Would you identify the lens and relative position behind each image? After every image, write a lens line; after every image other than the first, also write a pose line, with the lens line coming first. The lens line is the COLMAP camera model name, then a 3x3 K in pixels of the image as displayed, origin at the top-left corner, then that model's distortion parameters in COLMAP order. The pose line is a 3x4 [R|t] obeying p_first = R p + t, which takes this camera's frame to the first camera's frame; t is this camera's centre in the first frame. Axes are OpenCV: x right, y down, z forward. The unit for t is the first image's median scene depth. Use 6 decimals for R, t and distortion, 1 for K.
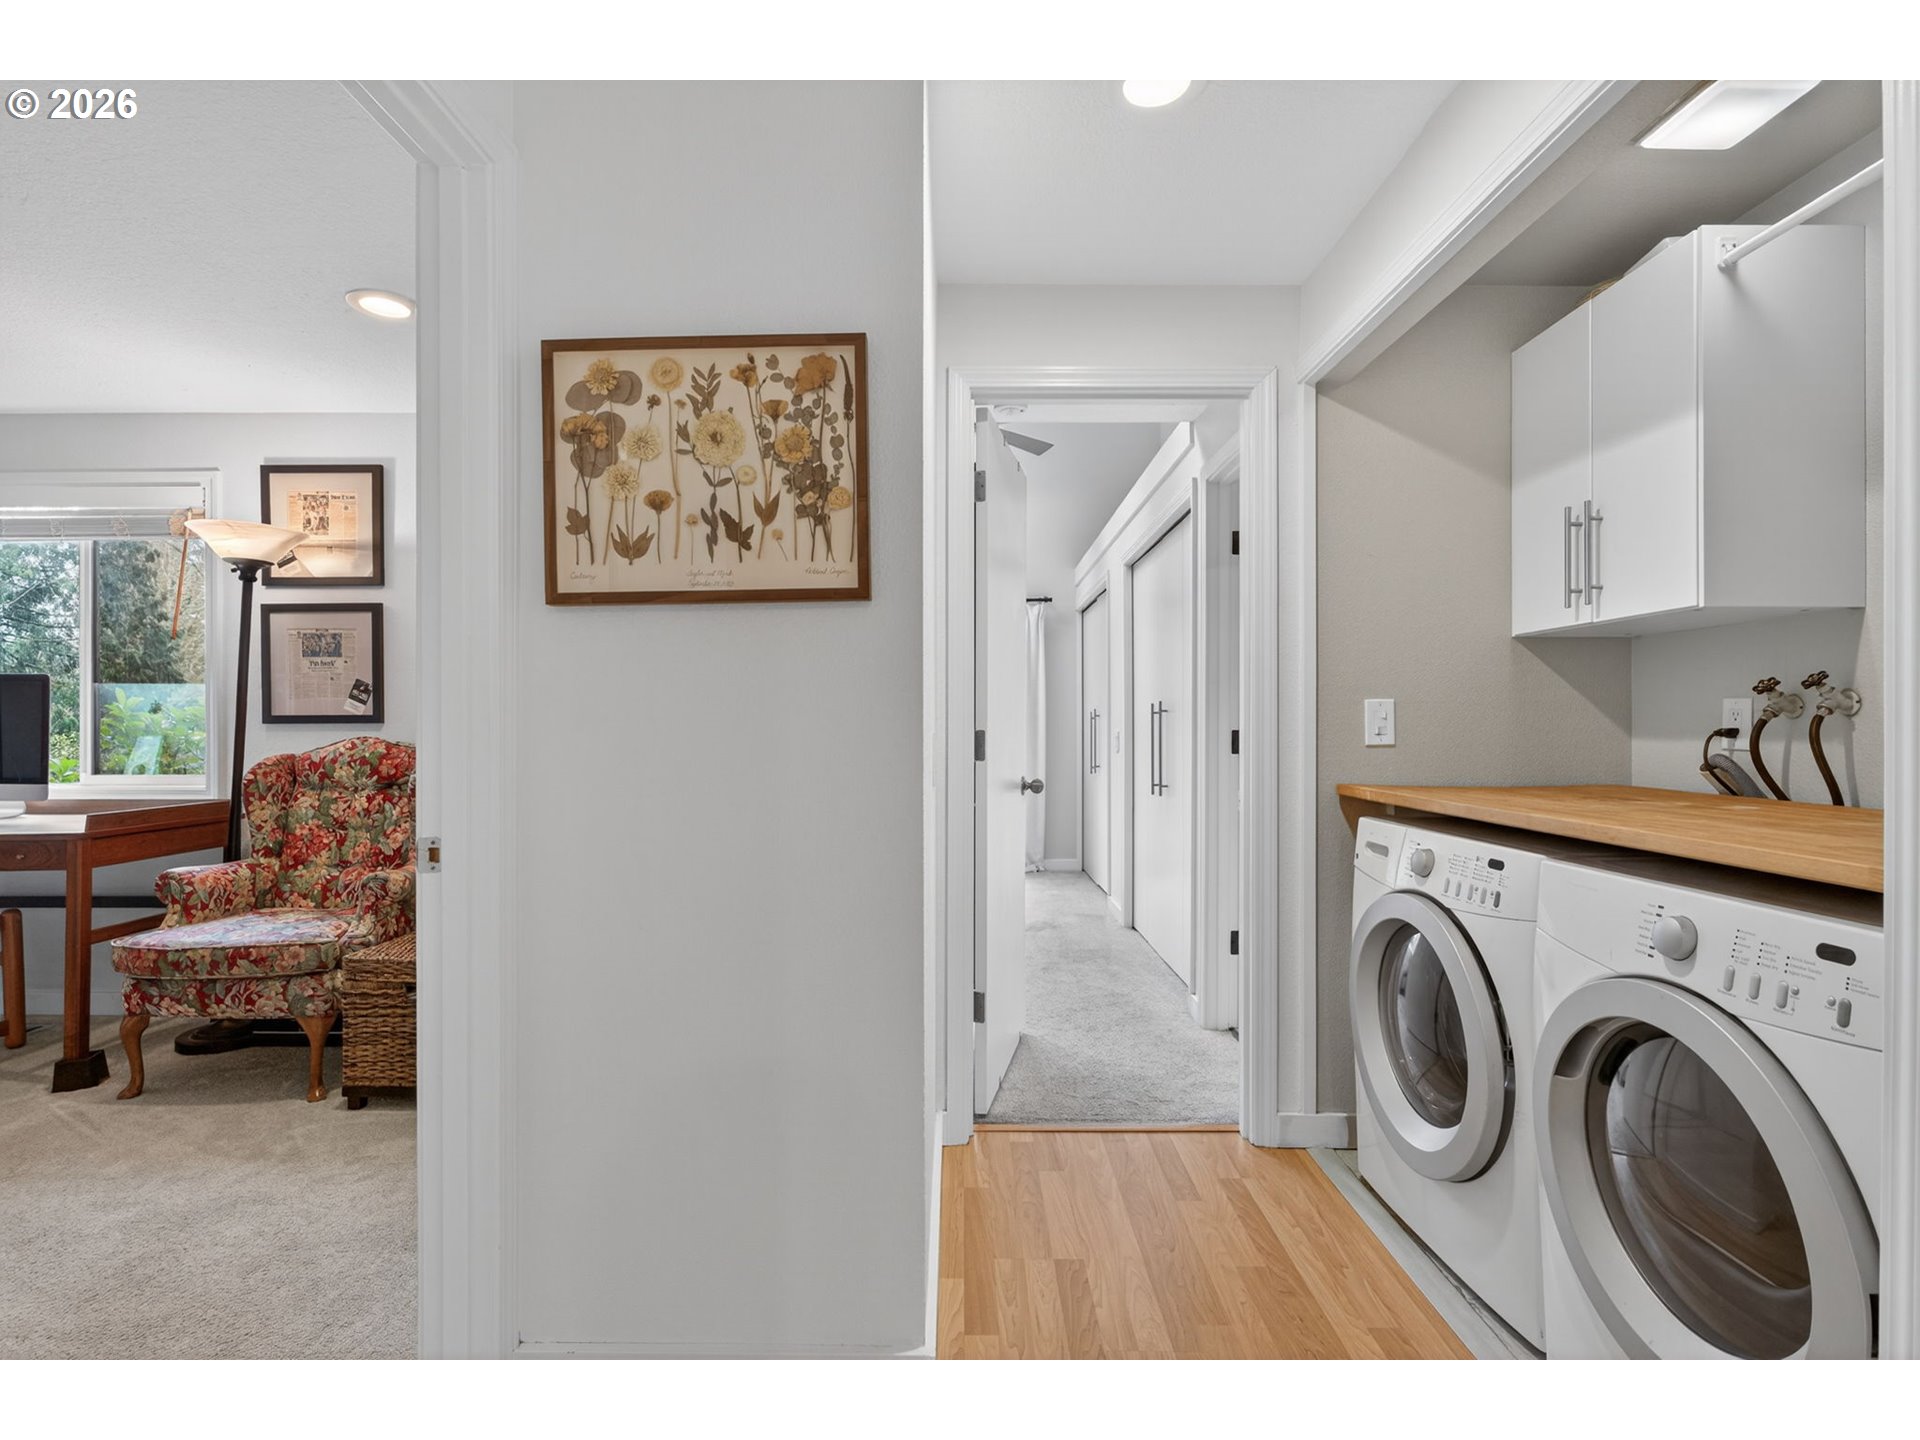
lens RADIAL K [[916.3, 0, 947.6], [0, 916.3, 717.2], [0, 0, 1]] dist [-0.000386, 0.000012]
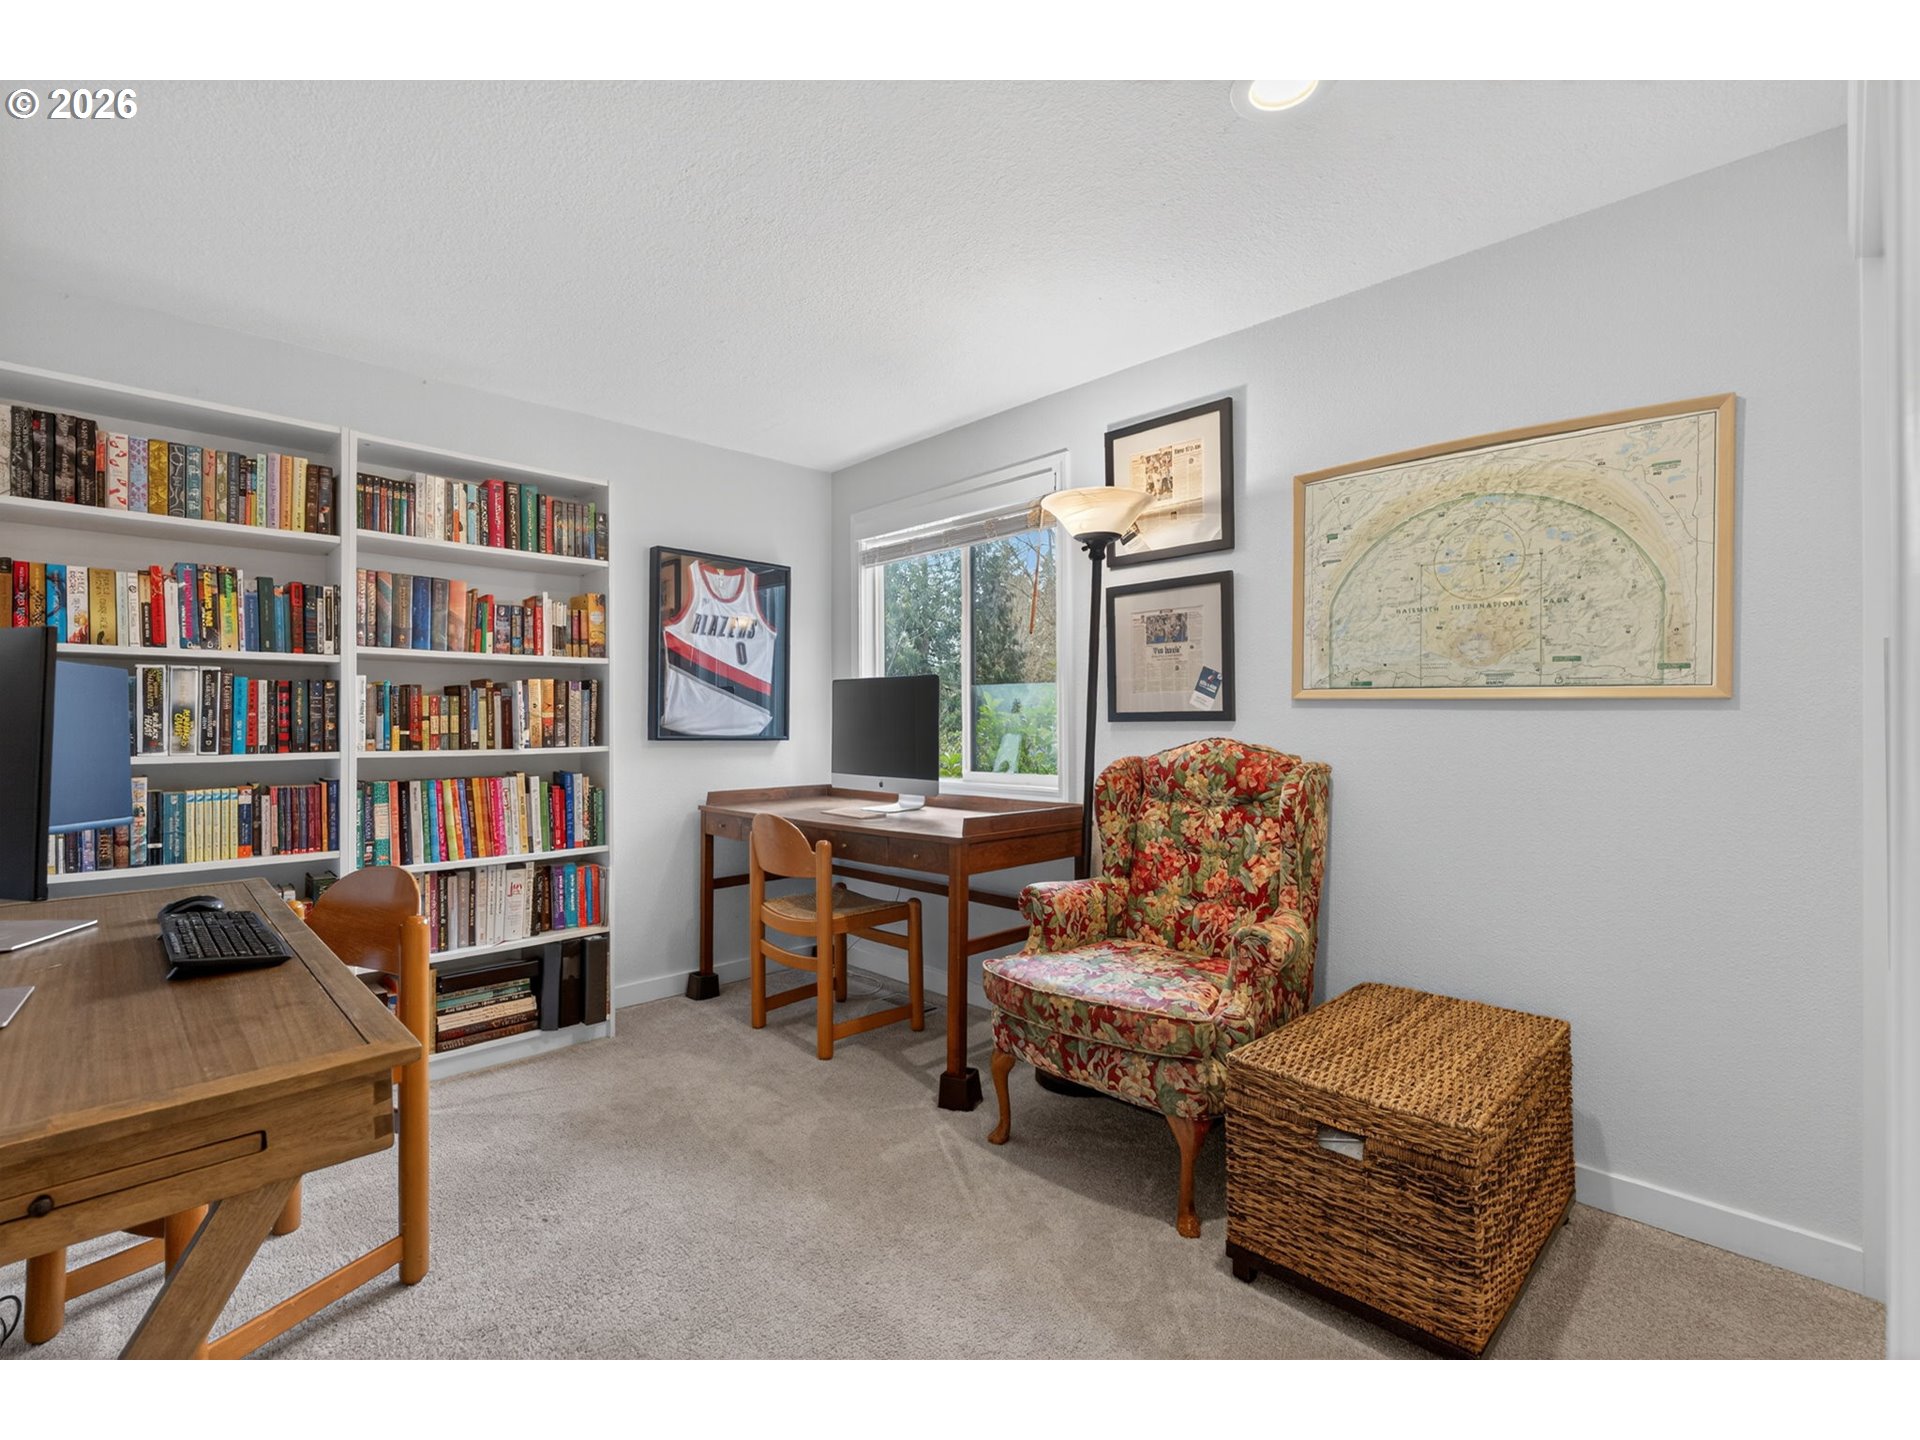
lens RADIAL K [[864.1, 0, 952.9], [0, 864.1, 732.7], [0, 0, 1]] dist [-0.055520, -0.000121]
pose [[0.710581, 0.007430, -0.703576, -0.285042], [0.005966, 0.999845, 0.016584, 0.003435], [0.703590, -0.015982, 0.710427, 0.319341]]
